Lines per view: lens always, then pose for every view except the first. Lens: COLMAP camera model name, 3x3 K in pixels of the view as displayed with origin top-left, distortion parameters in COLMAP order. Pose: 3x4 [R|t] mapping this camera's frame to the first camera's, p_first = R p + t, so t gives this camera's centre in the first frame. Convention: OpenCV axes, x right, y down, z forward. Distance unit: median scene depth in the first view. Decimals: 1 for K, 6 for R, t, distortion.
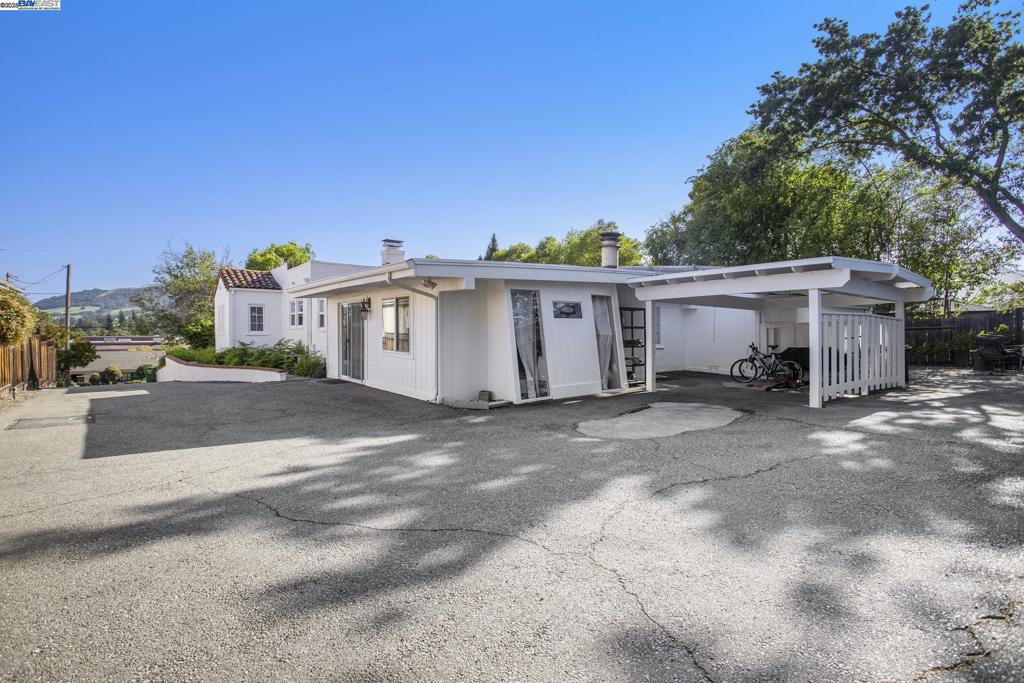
lens RADIAL K [[536.6, 0, 505.0], [0, 536.6, 339.6], [0, 0, 1]] dist [-0.039341, 0.001597]
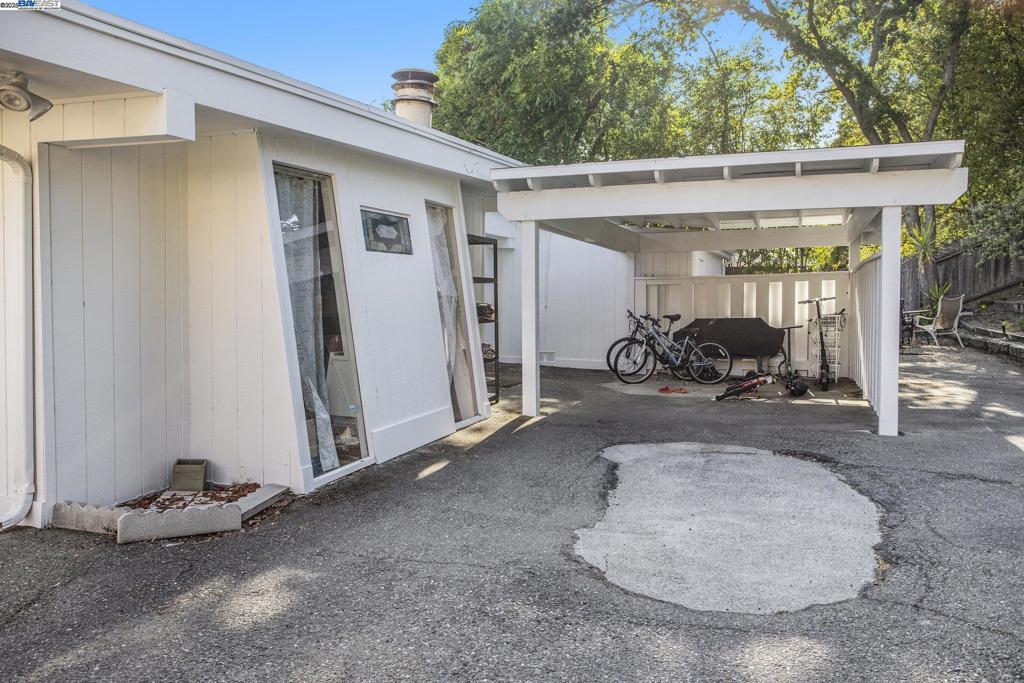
lens RADIAL K [[800.2, 0, 508.2], [0, 800.2, 323.8], [0, 0, 1]] dist [-0.000768, 0.003135]
pose [[0.842179, -0.015725, 0.538968, -0.098661], [0.003252, 0.999705, 0.024086, -0.000854], [-0.539188, -0.018532, 0.841982, 0.342850]]
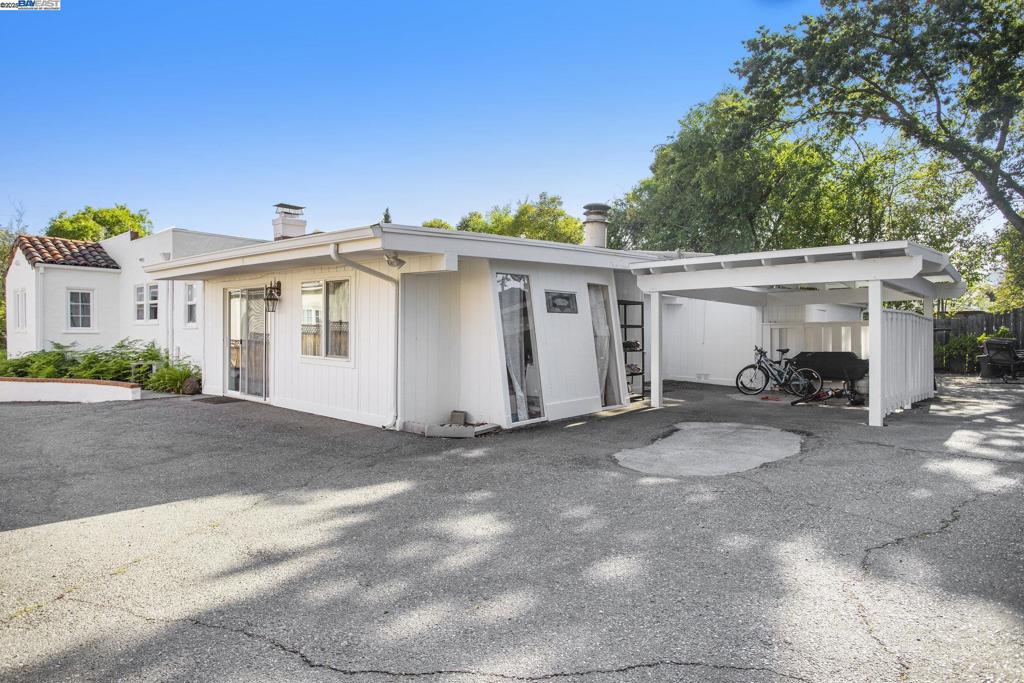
lens RADIAL K [[646.8, 0, 512.0], [0, 646.8, 341.5], [0, 0, 1]] dist [-0.020436, 0.002592]
pose [[0.980171, 0.003669, 0.198120, -0.101397], [-0.003658, 0.999993, -0.000420, 0.000584], [-0.198120, -0.000313, 0.980178, 0.089349]]
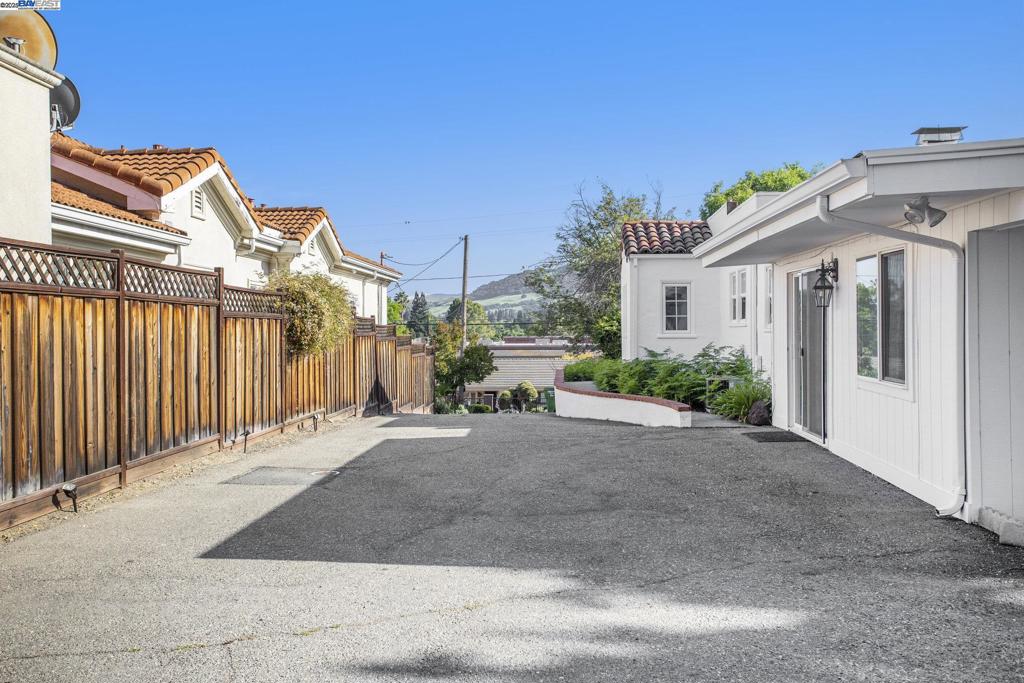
lens RADIAL K [[935.7, 0, 453.9], [0, 935.7, 340.8], [0, 0, 1]] dist [0.014016, 0.009495]
pose [[0.716173, 0.002509, -0.697918, 0.057508], [-0.002077, 0.999997, 0.001464, -0.007816], [0.697920, 0.000401, 0.716176, 0.176992]]
